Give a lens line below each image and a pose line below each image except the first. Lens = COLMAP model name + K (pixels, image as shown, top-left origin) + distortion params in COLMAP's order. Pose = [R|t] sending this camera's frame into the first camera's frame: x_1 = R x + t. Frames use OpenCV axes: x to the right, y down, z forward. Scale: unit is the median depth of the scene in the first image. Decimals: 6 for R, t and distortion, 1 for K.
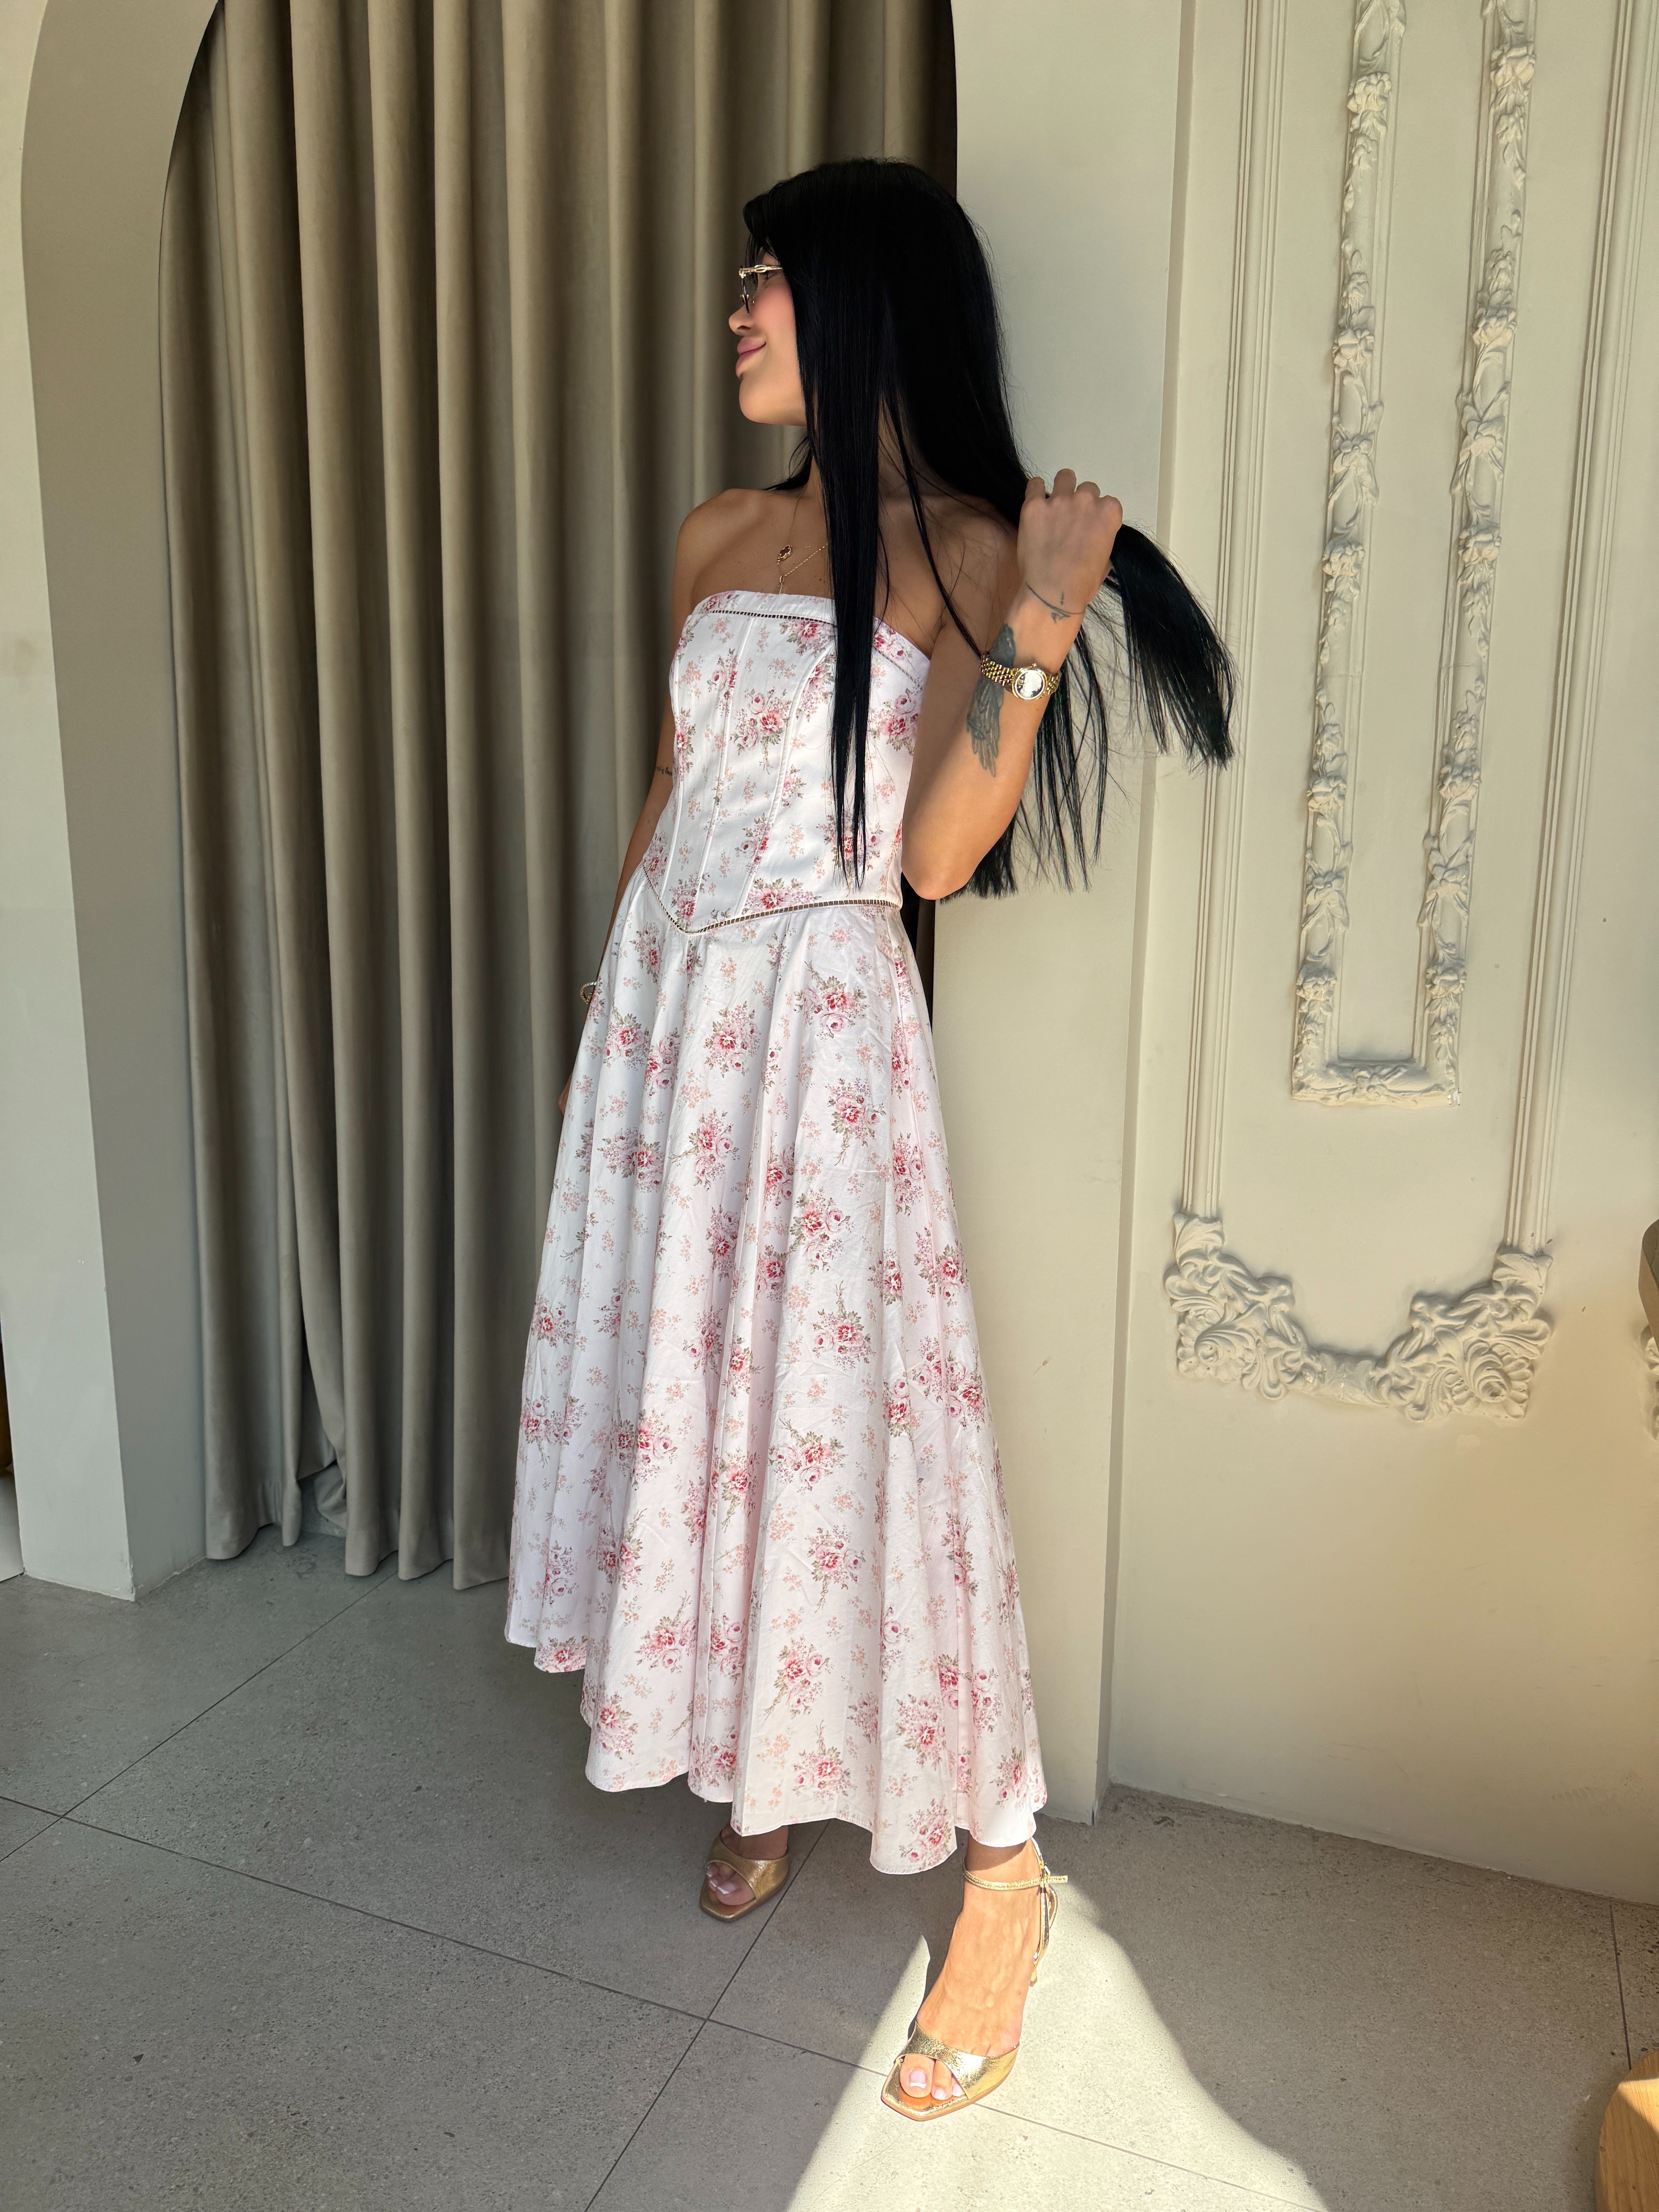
lens RADIAL K [[1593.4, 0, 842.0], [0, 1593.4, 1099.2], [0, 0, 1]] dist [-0.013265, -0.010659]
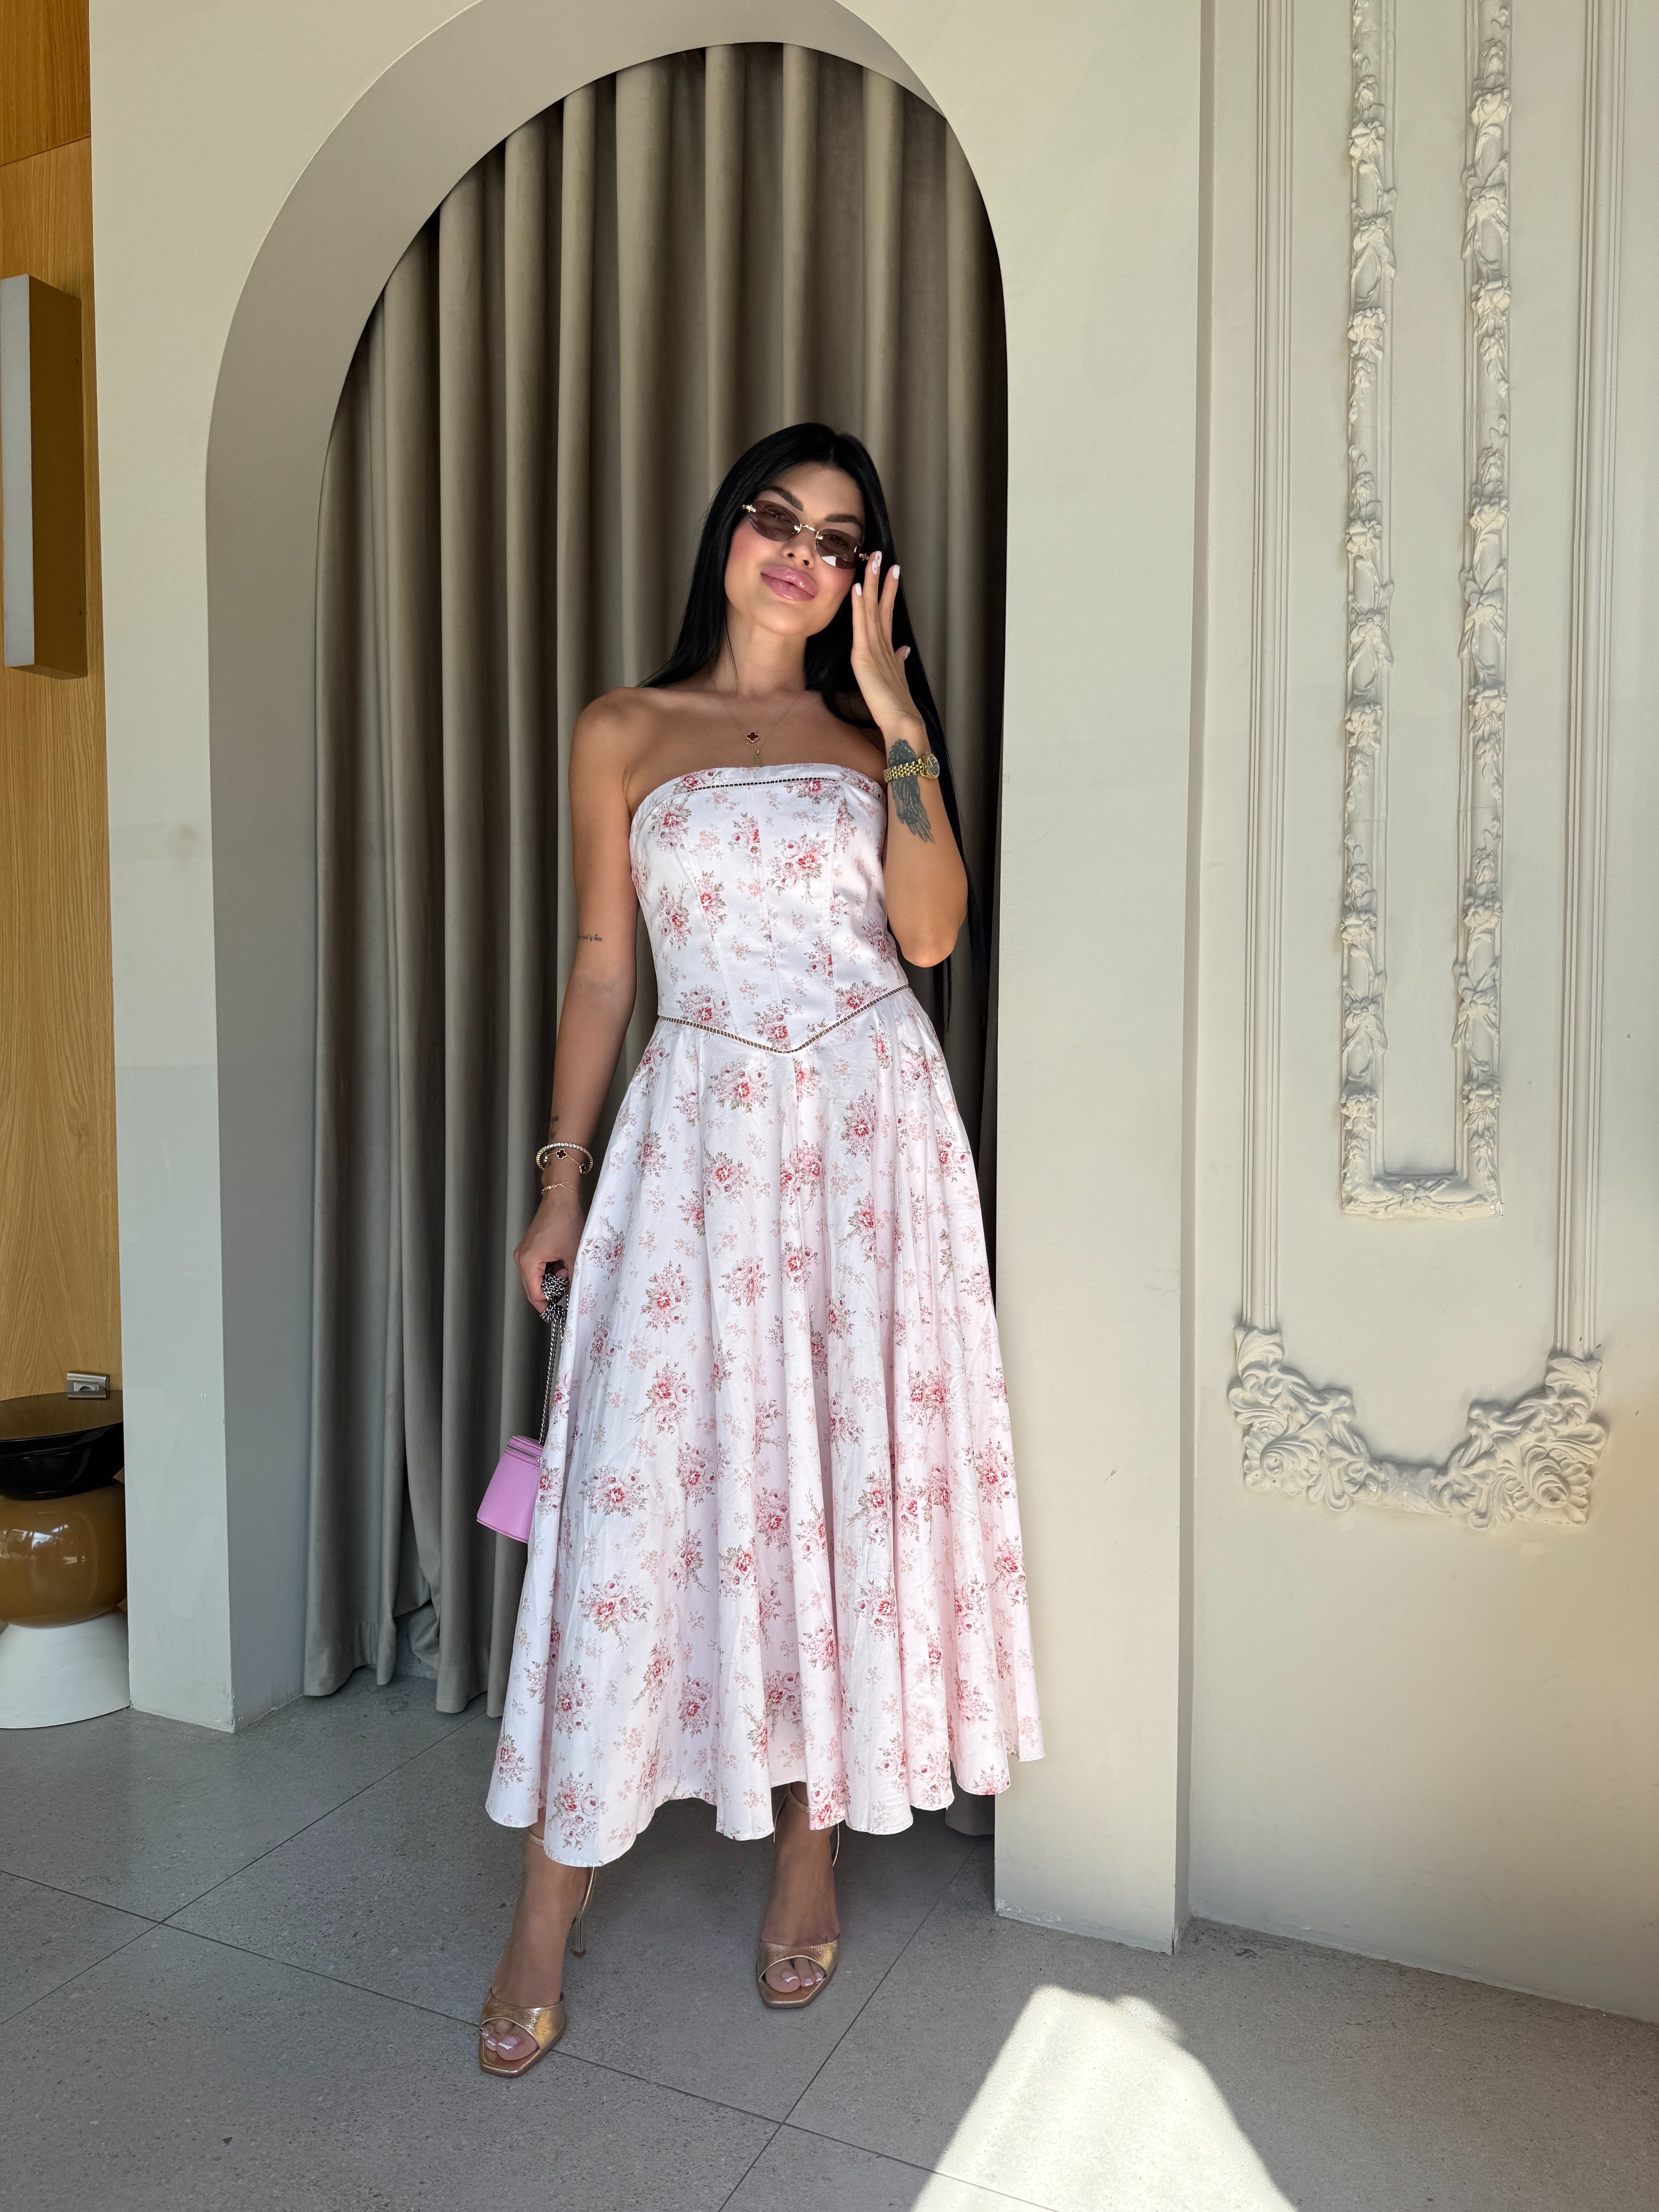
lens RADIAL K [[1593.4, 0, 835.1], [0, 1593.4, 1092.3], [0, 0, 1]] dist [-0.013265, -0.010659]
pose [[0.998139, -0.007249, -0.060547, 0.012307], [-0.001584, 0.989492, -0.144577, 0.075632], [0.060959, 0.144404, 0.987639, -0.075131]]
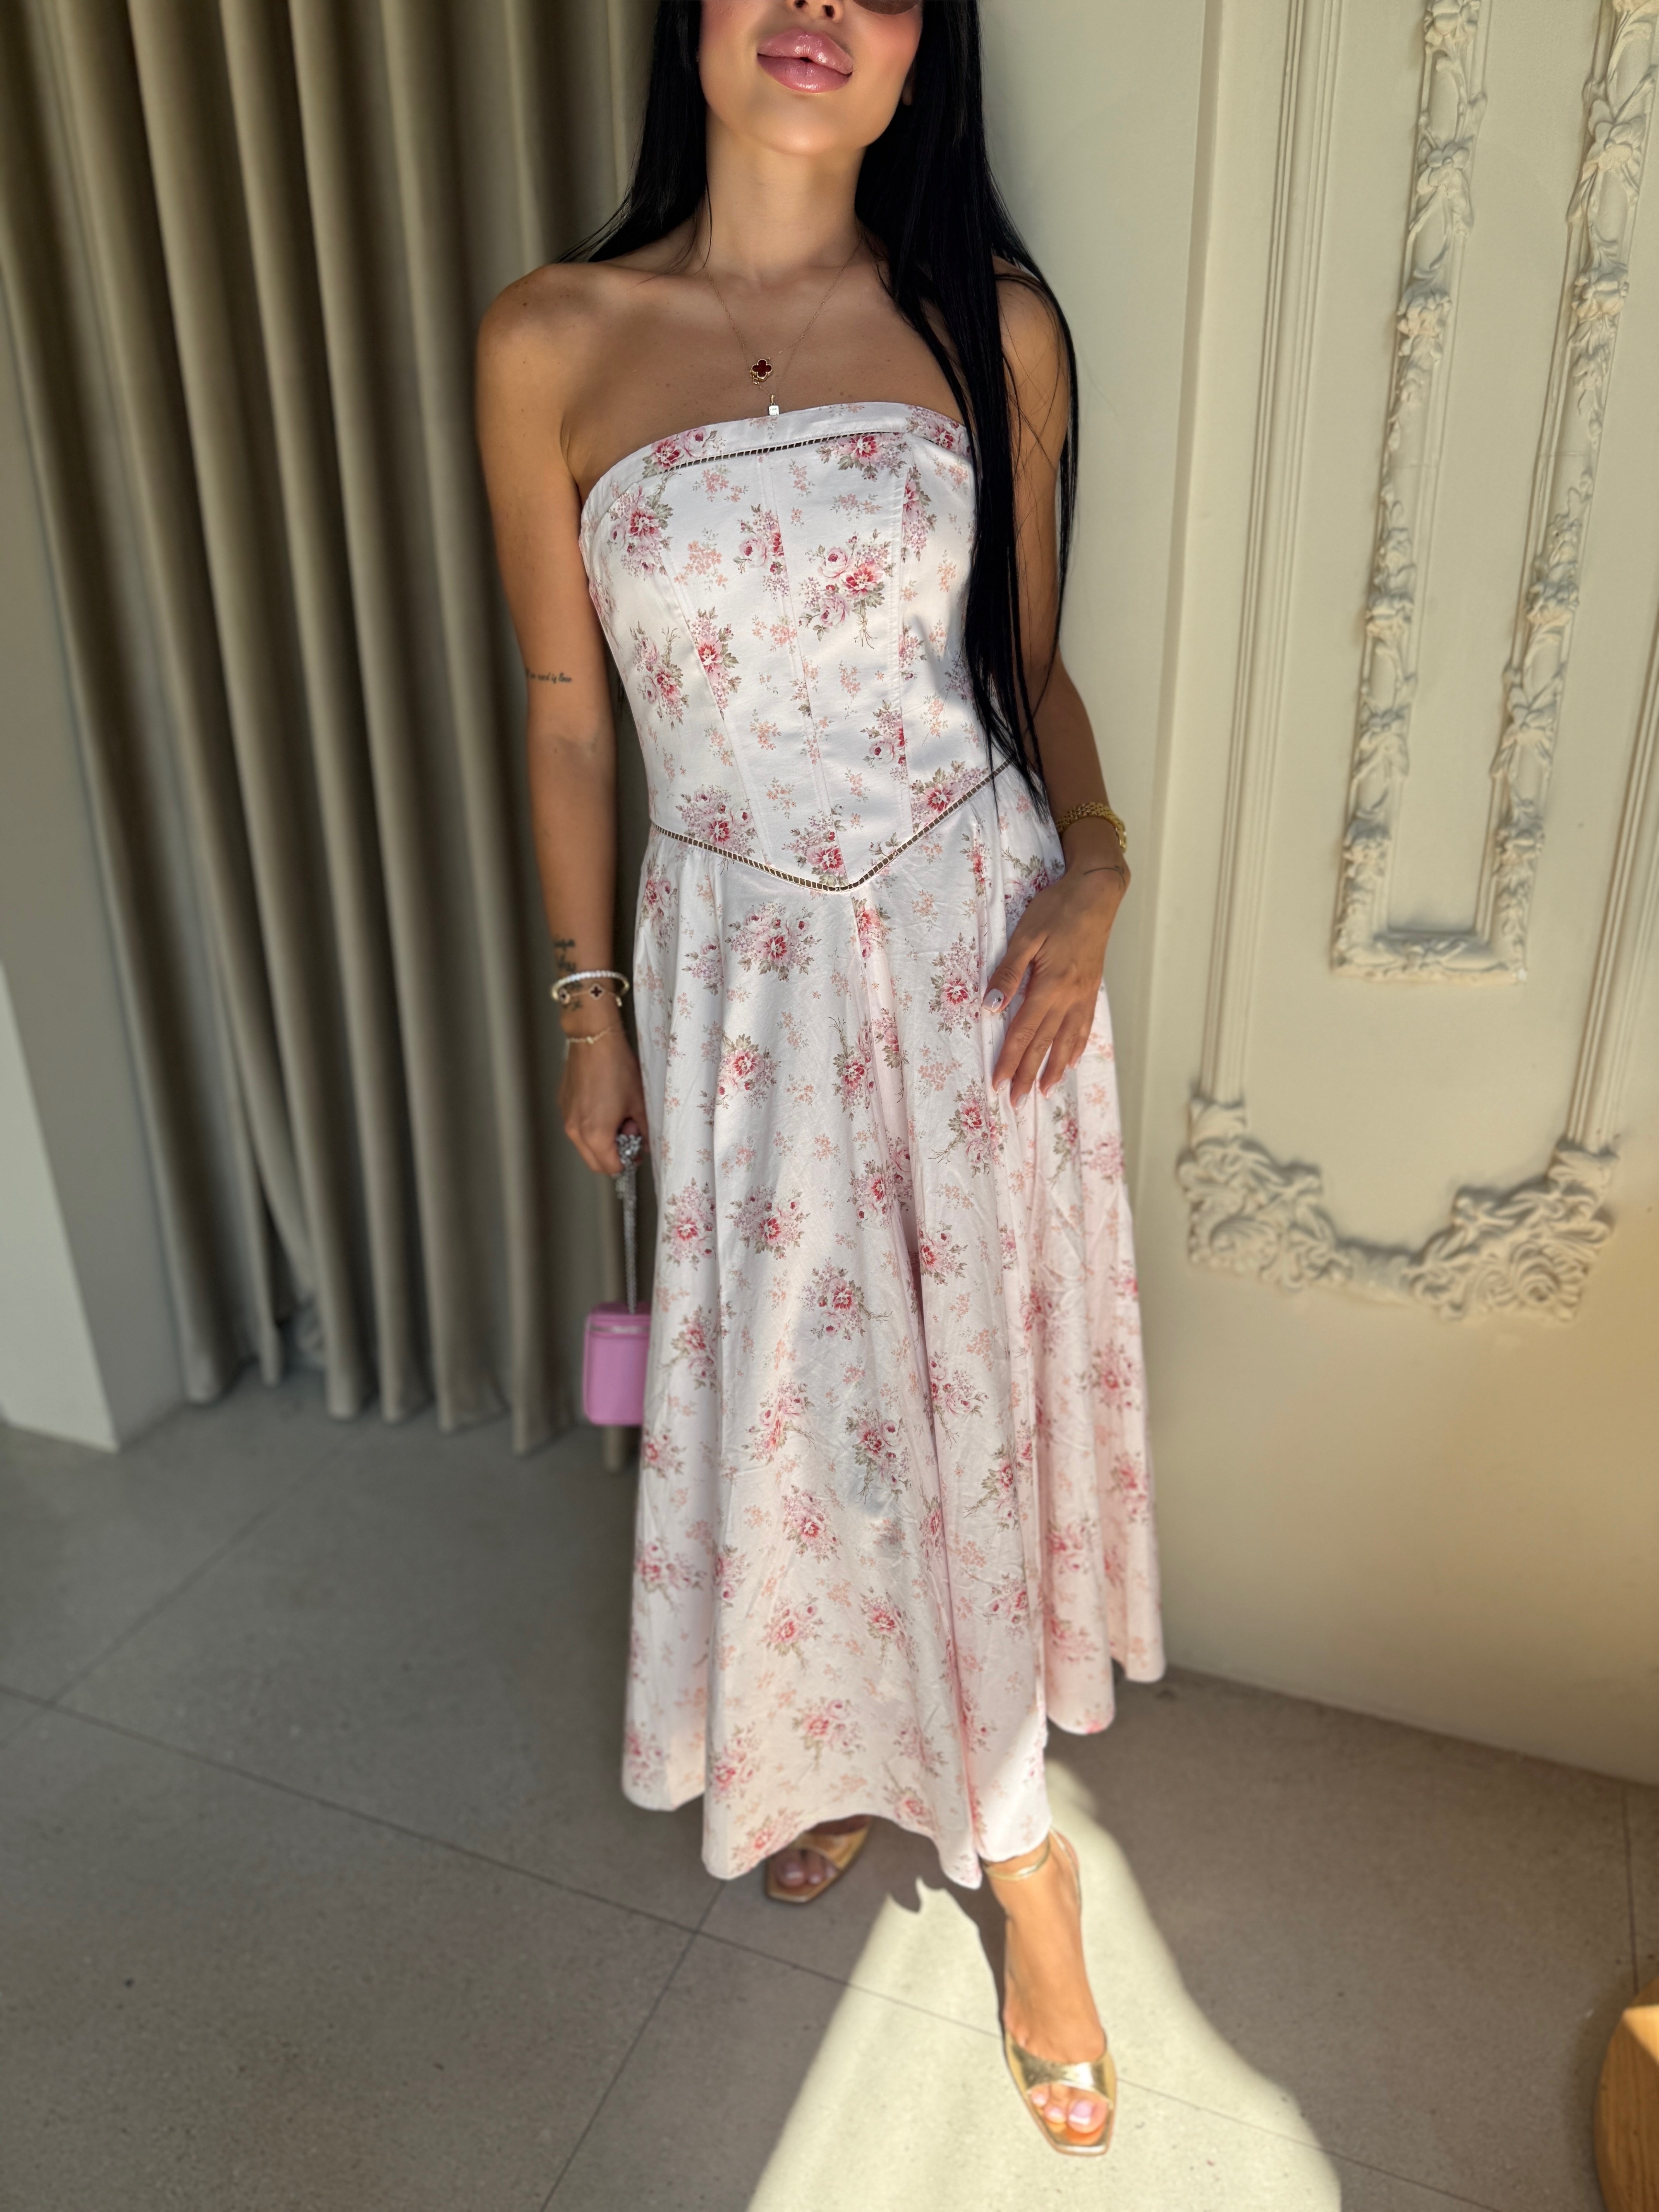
lens RADIAL K [[1593.4, 0, 832.3], [0, 1593.4, 1117.3], [0, 0, 1]] dist [-0.013265, -0.010659]
pose [[0.999569, -0.019863, -0.021605, 0.029170], [0.024048, 0.976316, 0.215011, -0.120241], [0.016823, -0.215438, 0.976373, 0.134315]]
